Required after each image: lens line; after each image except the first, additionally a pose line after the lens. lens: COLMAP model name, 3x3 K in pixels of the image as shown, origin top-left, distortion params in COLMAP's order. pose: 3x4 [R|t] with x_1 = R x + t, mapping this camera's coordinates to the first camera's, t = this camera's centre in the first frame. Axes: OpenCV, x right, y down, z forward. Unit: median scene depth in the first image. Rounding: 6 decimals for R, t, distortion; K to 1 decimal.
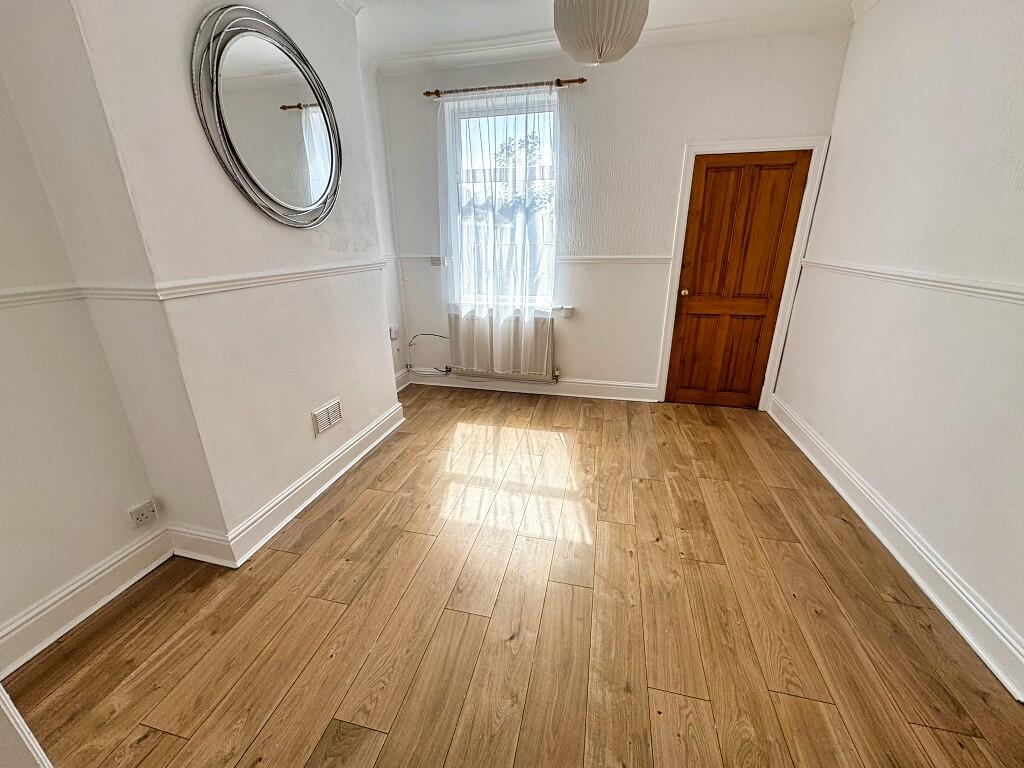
lens RADIAL K [[406.7, 0, 512.4], [0, 406.7, 382.4], [0, 0, 1]] dist [-0.000801, 0.000177]
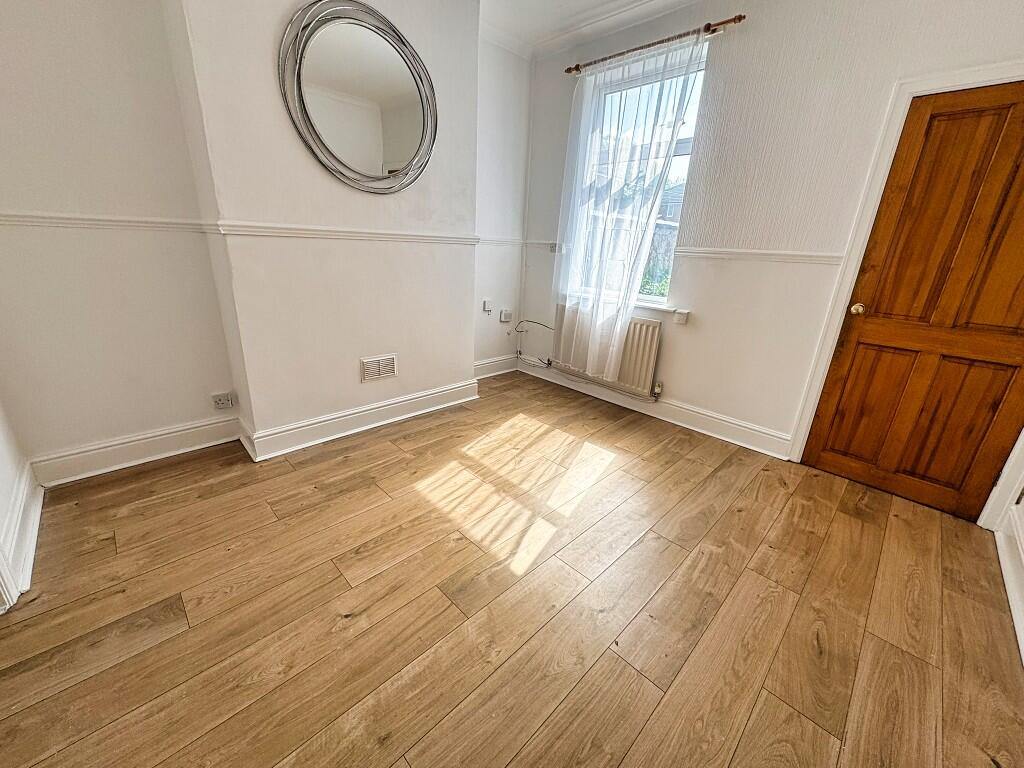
lens RADIAL K [[406.7, 0, 510.8], [0, 406.7, 382.7], [0, 0, 1]] dist [-0.000801, 0.000177]
pose [[0.847103, 0.216467, -0.485344, 0.308069], [-0.228513, 0.972909, 0.035085, 0.002216], [0.479790, 0.081186, 0.873619, 0.163303]]
